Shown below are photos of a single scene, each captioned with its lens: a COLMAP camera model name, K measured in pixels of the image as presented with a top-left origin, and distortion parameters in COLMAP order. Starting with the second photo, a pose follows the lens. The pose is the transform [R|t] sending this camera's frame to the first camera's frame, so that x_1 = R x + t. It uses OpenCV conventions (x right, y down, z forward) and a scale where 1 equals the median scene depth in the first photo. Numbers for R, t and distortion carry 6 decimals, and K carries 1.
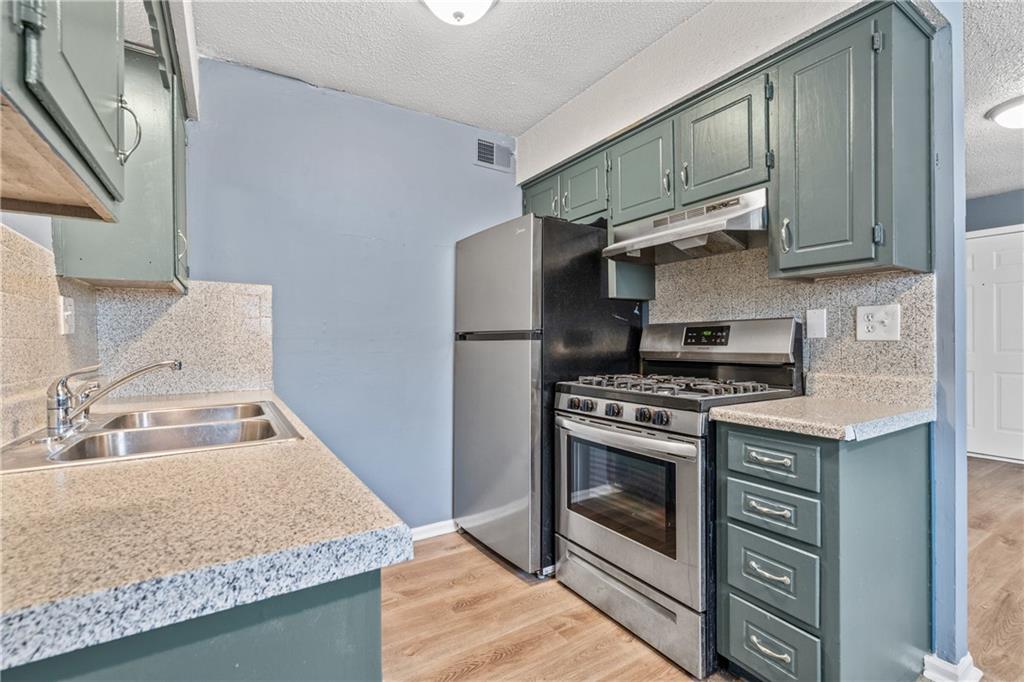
lens RADIAL K [[461.9, 0, 511.4], [0, 461.9, 337.4], [0, 0, 1]] dist [-0.001185, 0.000319]
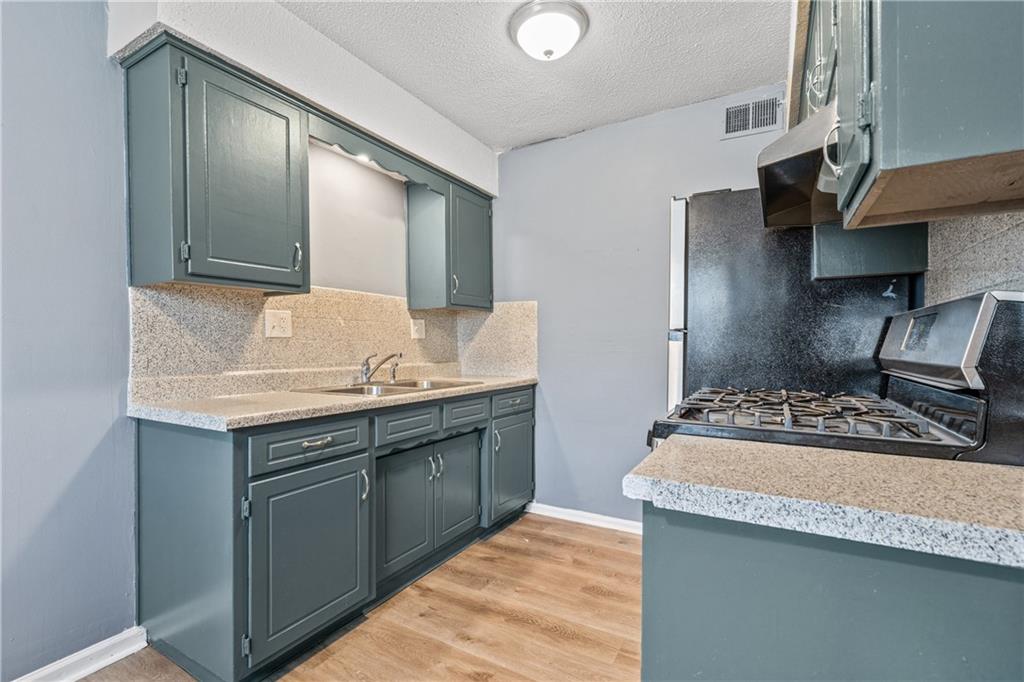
lens RADIAL K [[461.9, 0, 512.5], [0, 461.9, 347.8], [0, 0, 1]] dist [-0.000180, 0.000100]
pose [[0.476084, 0.012315, -0.879314, 0.731710], [0.005419, 0.999842, 0.016938, 0.002023], [0.879383, -0.012829, 0.475942, 0.334499]]
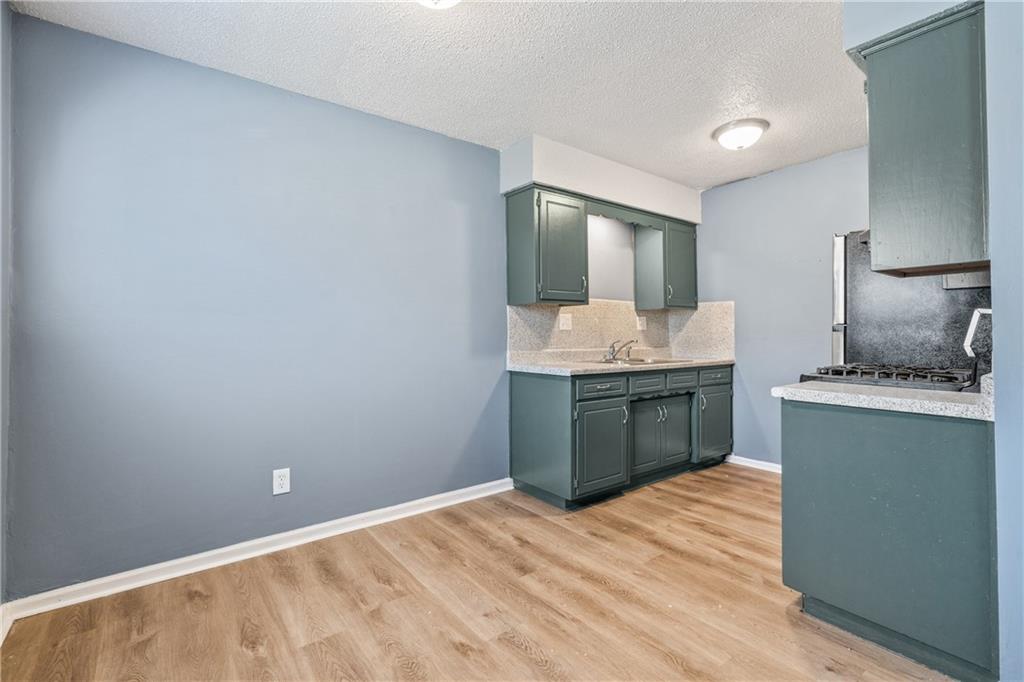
lens RADIAL K [[463.0, 0, 514.3], [0, 463.0, 326.7], [0, 0, 1]] dist [-0.004120, -0.000084]
pose [[0.103348, -0.009348, -0.994601, 1.340021], [0.009001, 0.999924, -0.008463, -0.007074], [0.994605, -0.008078, 0.103424, -0.032045]]
